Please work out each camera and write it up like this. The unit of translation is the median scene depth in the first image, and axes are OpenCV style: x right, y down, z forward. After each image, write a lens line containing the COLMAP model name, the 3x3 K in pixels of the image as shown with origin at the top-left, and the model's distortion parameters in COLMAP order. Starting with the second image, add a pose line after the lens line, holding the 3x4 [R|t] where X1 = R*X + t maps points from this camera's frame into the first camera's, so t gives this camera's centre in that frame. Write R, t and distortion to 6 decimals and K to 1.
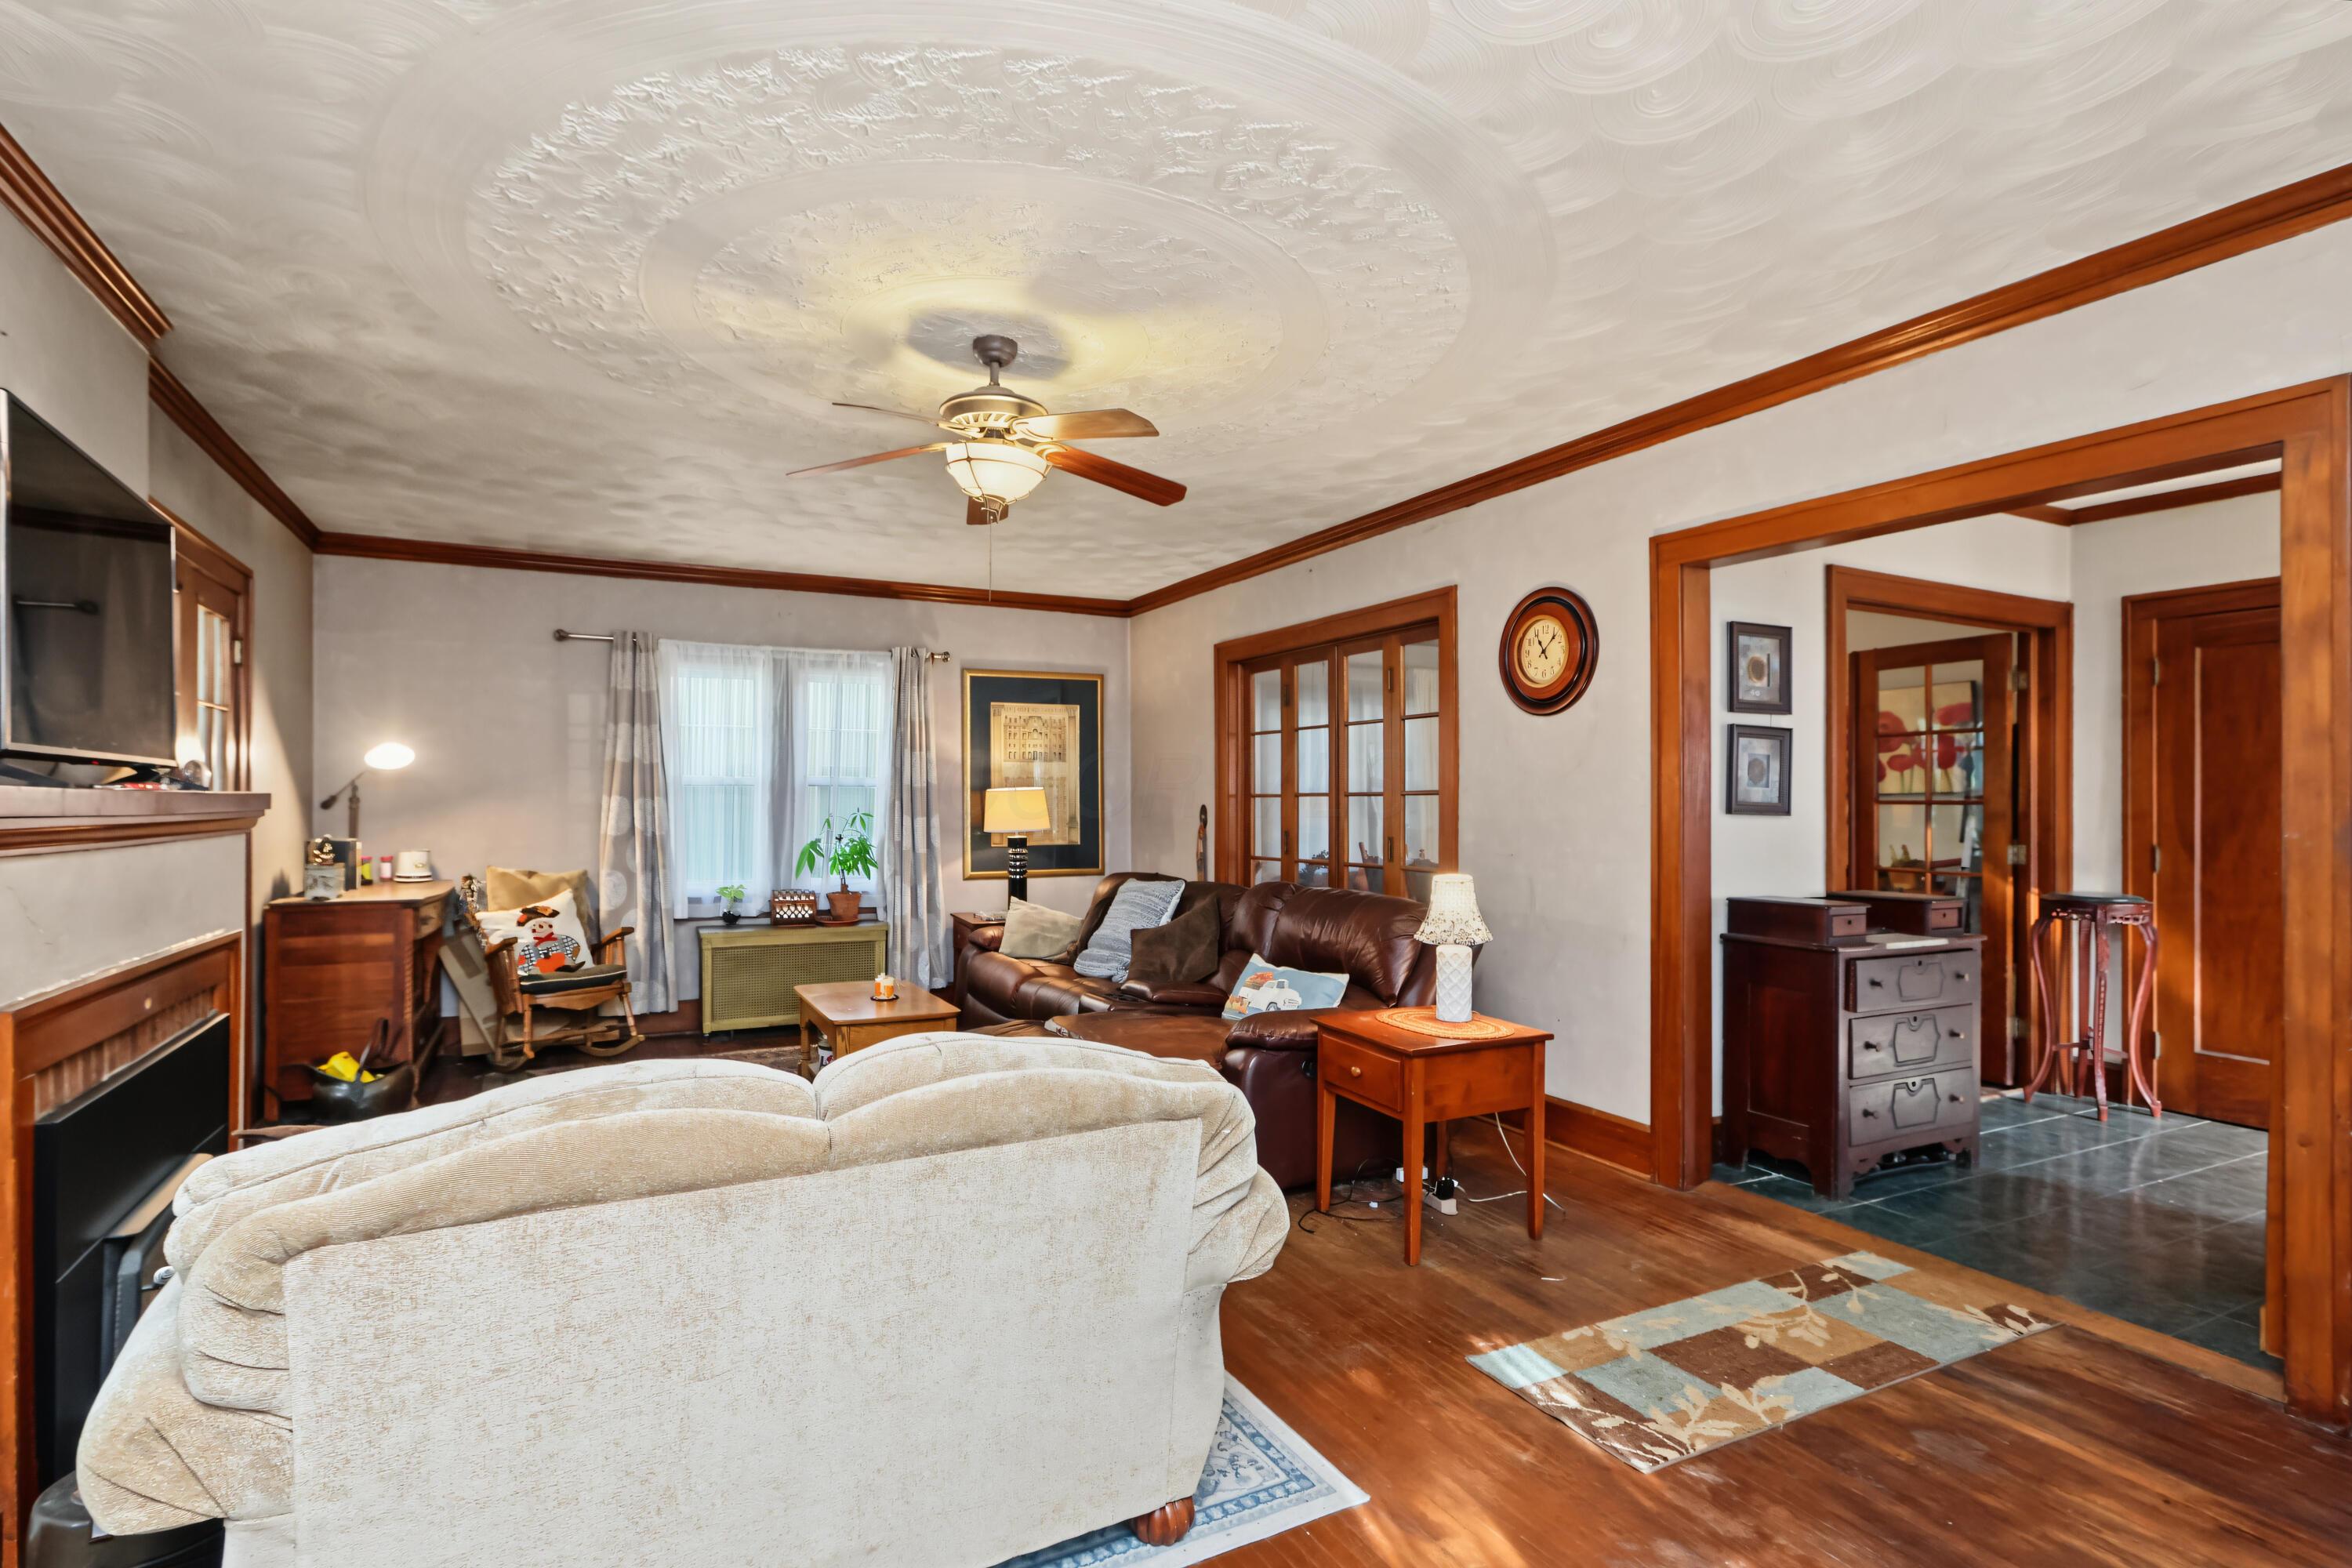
lens RADIAL K [[1113.0, 0, 1181.7], [0, 1113.0, 796.5], [0, 0, 1]] dist [0.001267, 0.003779]
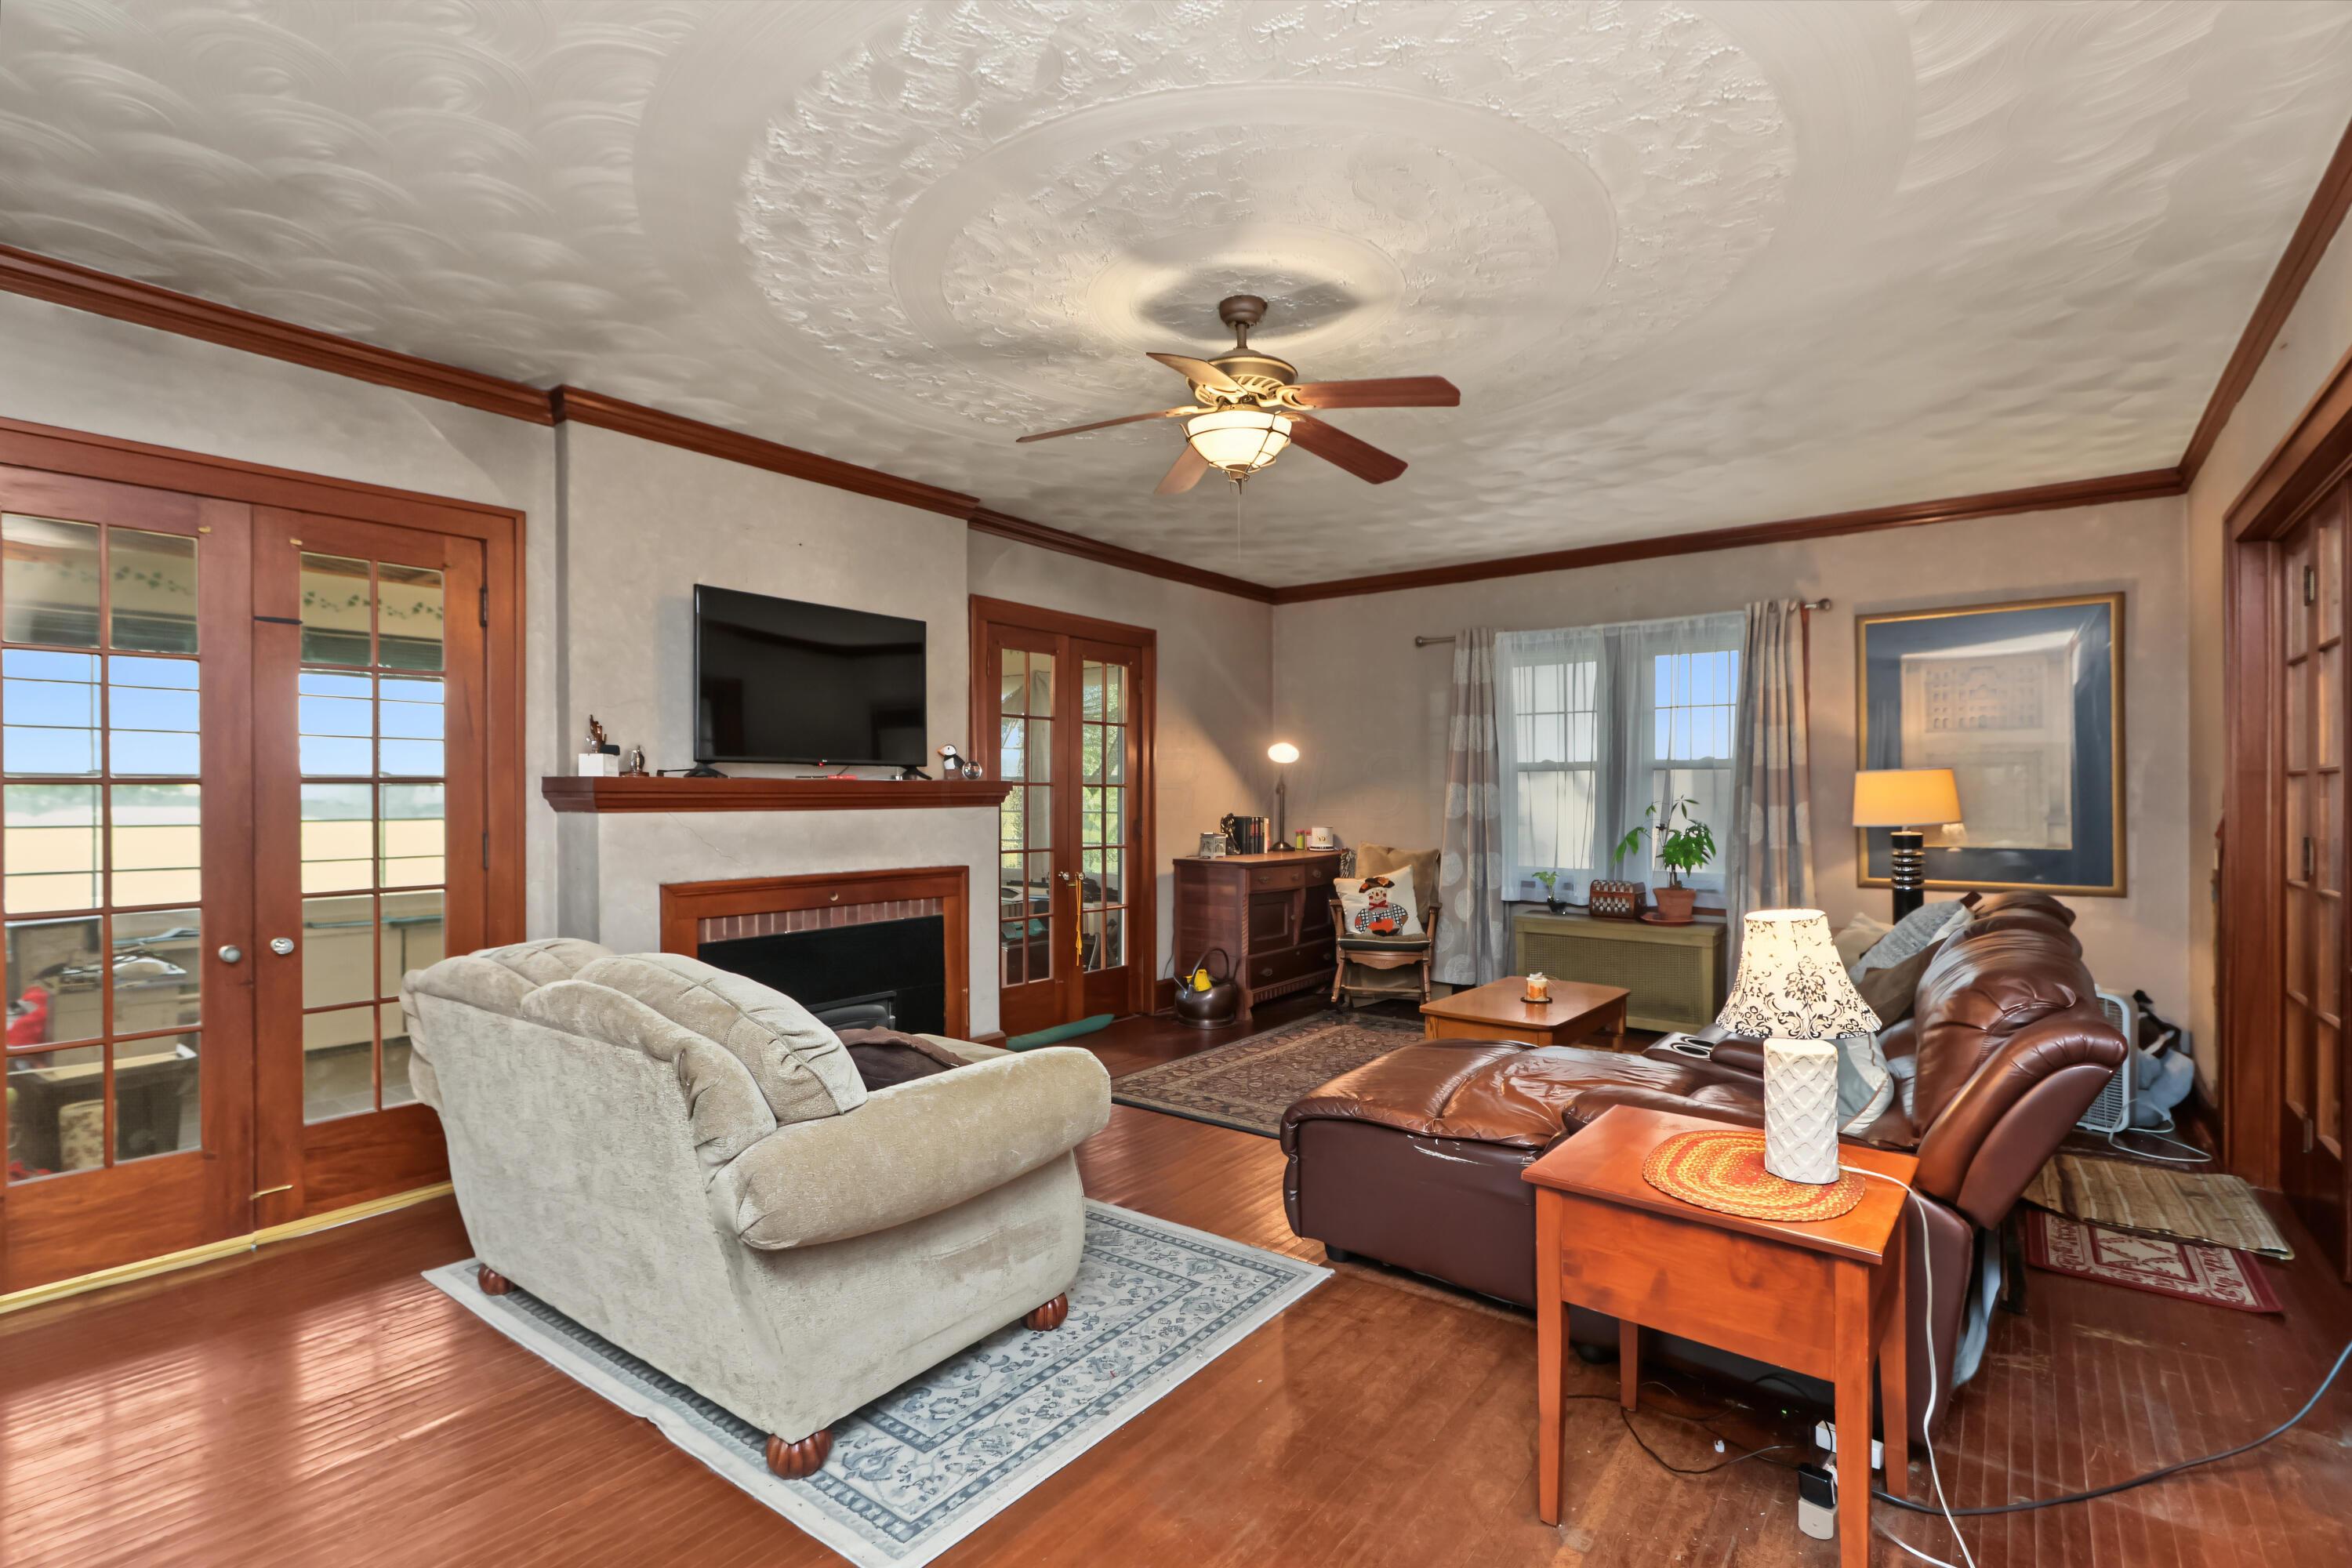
lens RADIAL K [[1113.0, 0, 1186.3], [0, 1113.0, 788.9], [0, 0, 1]] dist [0.001267, 0.003779]
pose [[0.429710, -0.003409, -0.902961, 0.363250], [0.005240, 0.999985, -0.001282, 0.005903], [0.902952, -0.004180, 0.429722, 0.292256]]
